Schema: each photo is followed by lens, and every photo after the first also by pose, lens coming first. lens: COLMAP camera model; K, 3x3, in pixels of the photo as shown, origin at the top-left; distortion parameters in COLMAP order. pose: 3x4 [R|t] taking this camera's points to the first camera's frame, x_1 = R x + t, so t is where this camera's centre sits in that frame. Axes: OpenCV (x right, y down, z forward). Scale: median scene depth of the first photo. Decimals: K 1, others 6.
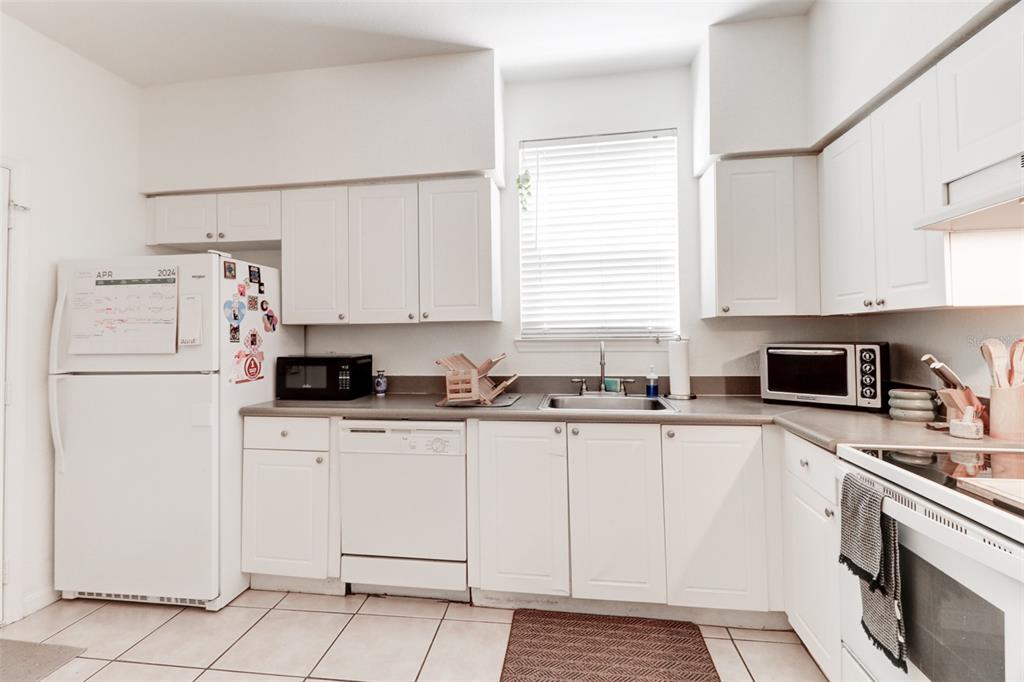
lens RADIAL K [[476.8, 0, 506.8], [0, 476.8, 323.0], [0, 0, 1]] dist [0.021103, -0.014646]
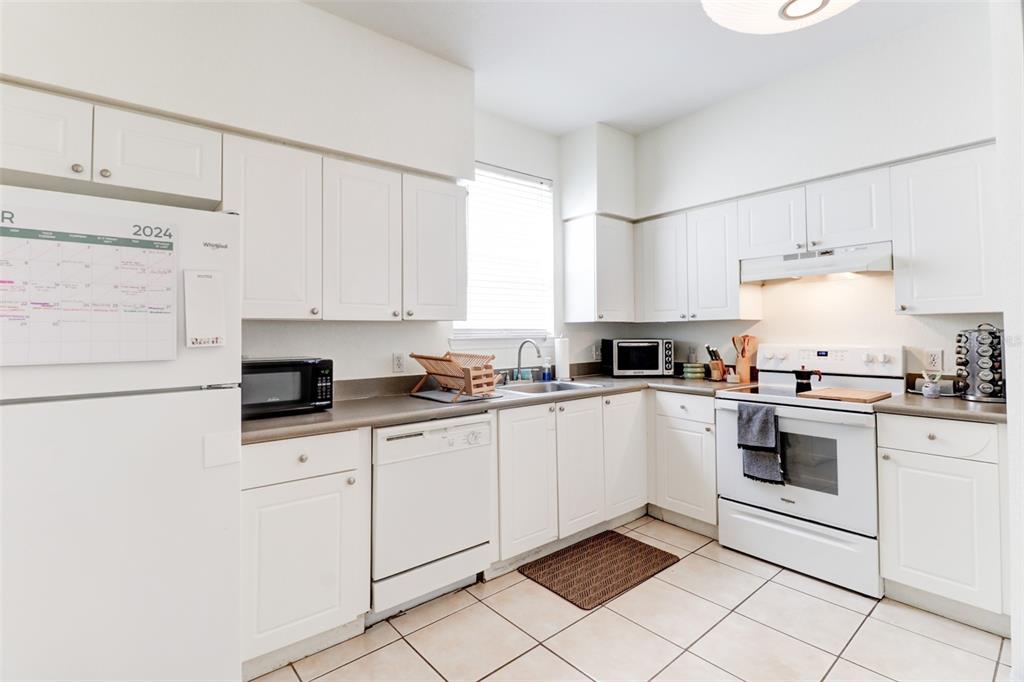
lens RADIAL K [[476.8, 0, 502.2], [0, 476.8, 323.1], [0, 0, 1]] dist [0.021103, -0.014646]
pose [[0.673503, 0.020155, 0.738910, -0.861292], [-0.014371, 0.999796, -0.014172, 0.017000], [-0.739045, -0.001075, 0.673655, 0.239785]]
